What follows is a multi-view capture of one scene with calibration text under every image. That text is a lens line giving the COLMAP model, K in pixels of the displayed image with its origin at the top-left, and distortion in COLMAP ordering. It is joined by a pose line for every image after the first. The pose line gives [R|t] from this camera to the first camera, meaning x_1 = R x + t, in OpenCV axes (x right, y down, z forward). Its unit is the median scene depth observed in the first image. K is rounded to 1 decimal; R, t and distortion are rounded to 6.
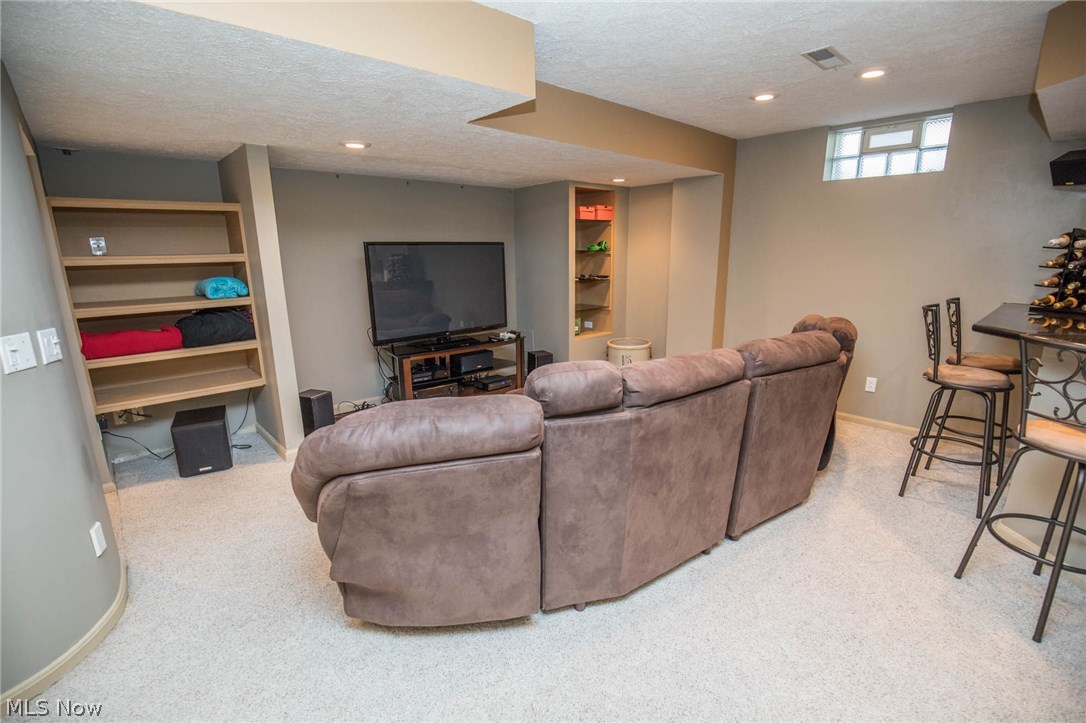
lens RADIAL K [[488.5, 0, 547.4], [0, 488.5, 351.4], [0, 0, 1]] dist [0.005750, -0.000297]
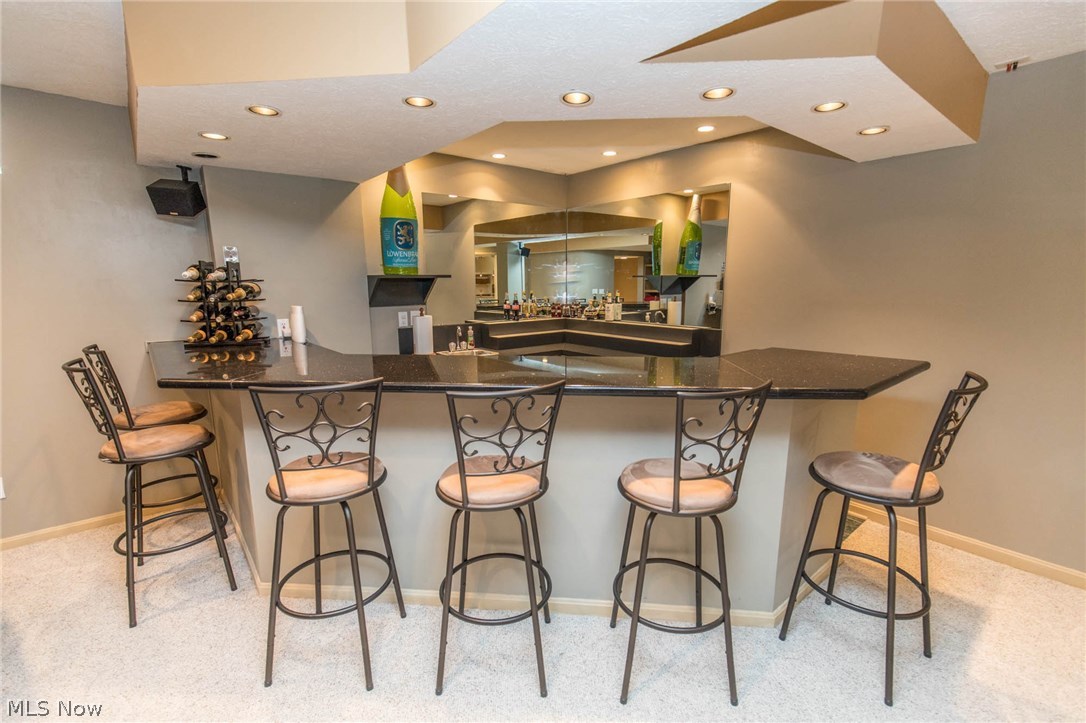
lens RADIAL K [[488.5, 0, 548.6], [0, 488.5, 358.4], [0, 0, 1]] dist [0.005750, -0.000297]
pose [[0.051735, -0.179569, 0.982384, 0.118906], [0.224028, 0.960717, 0.163811, -0.064891], [-0.973209, 0.211606, 0.089932, 0.266655]]
